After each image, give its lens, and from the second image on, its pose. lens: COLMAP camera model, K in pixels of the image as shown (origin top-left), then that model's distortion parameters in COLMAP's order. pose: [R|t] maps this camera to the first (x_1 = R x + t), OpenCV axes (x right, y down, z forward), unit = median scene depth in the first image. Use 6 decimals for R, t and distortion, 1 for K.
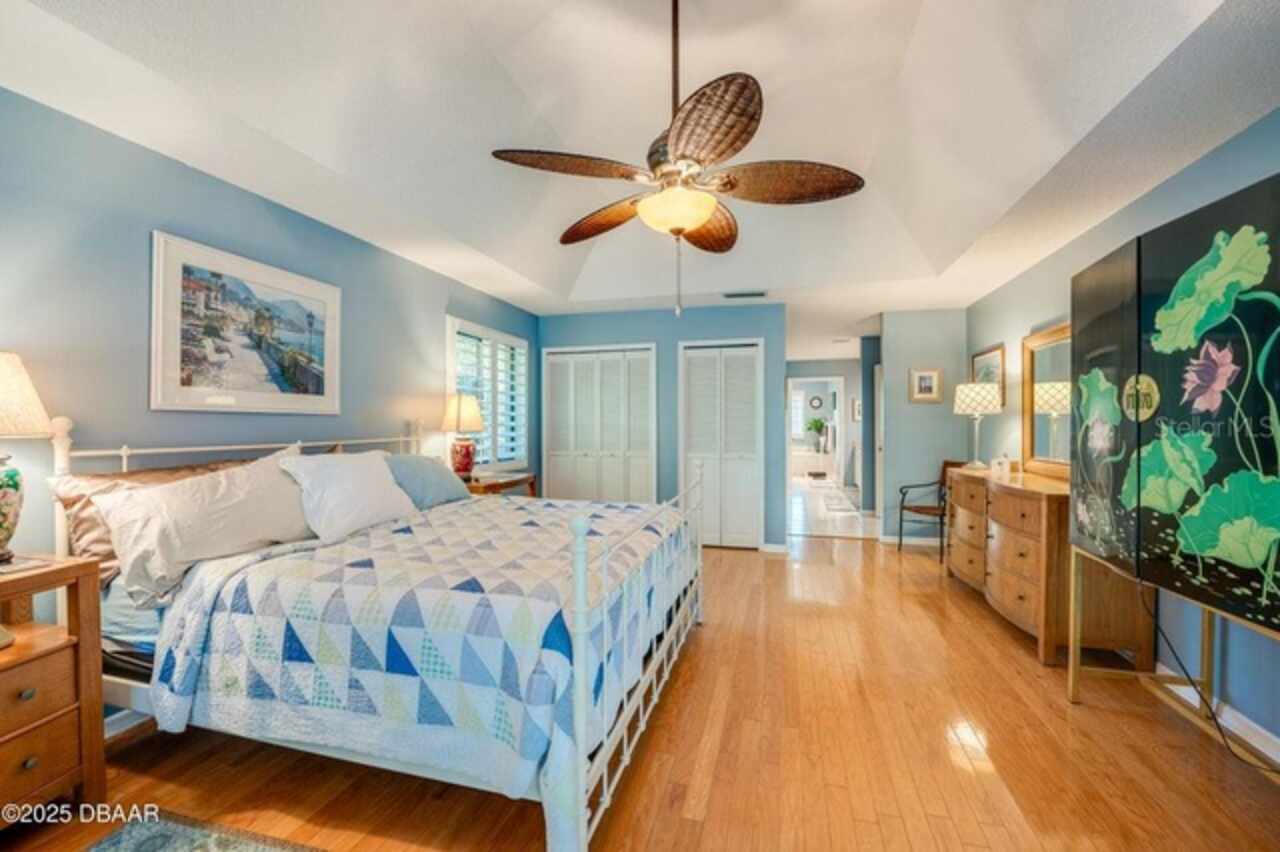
lens RADIAL K [[512.1, 0, 641.3], [0, 512.1, 427.3], [0, 0, 1]] dist [-0.007770, 0.000162]
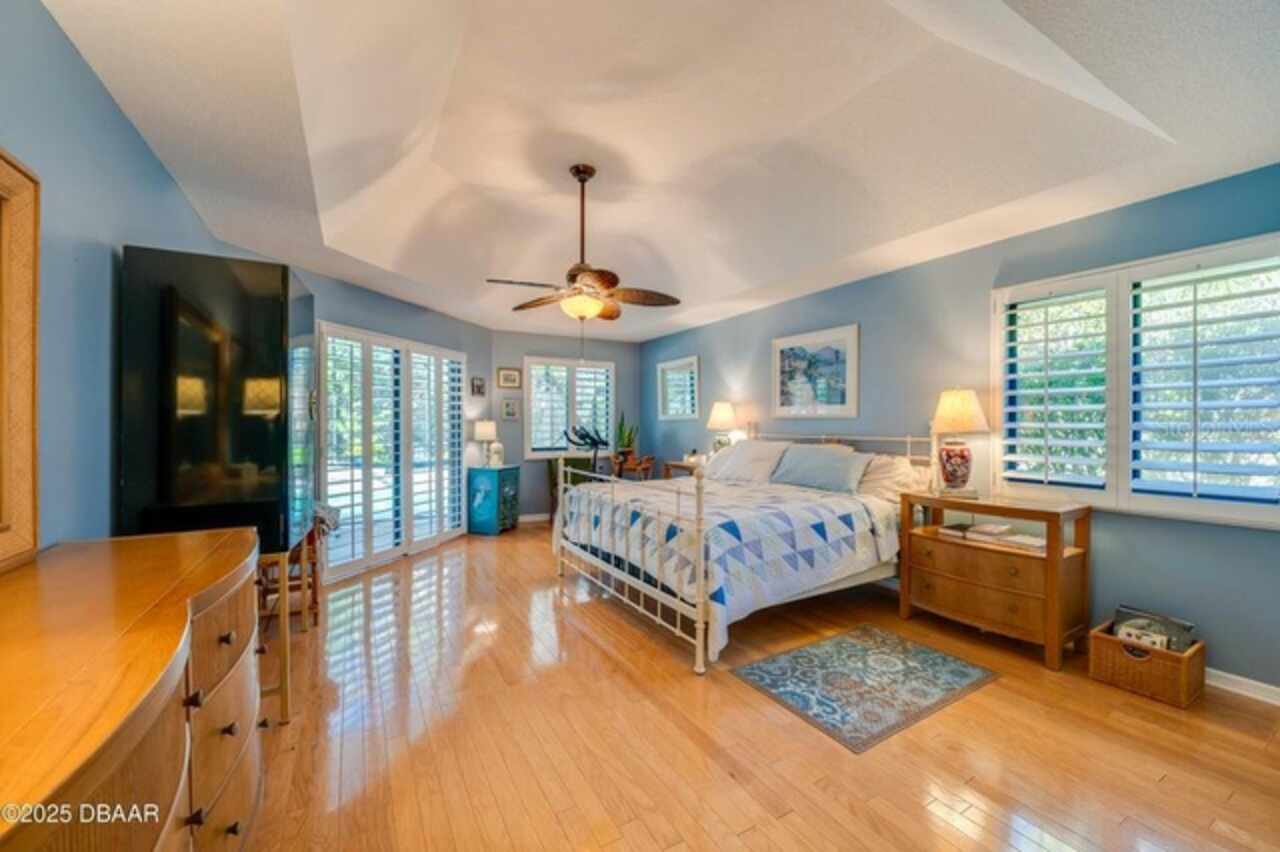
lens RADIAL K [[512.1, 0, 643.5], [0, 512.1, 421.2], [0, 0, 1]] dist [-0.007770, 0.000162]
pose [[-0.705857, 0.008466, -0.708304, 0.931504], [0.002669, 0.999953, 0.009291, -0.035597], [0.708350, 0.004668, -0.705846, 1.891031]]
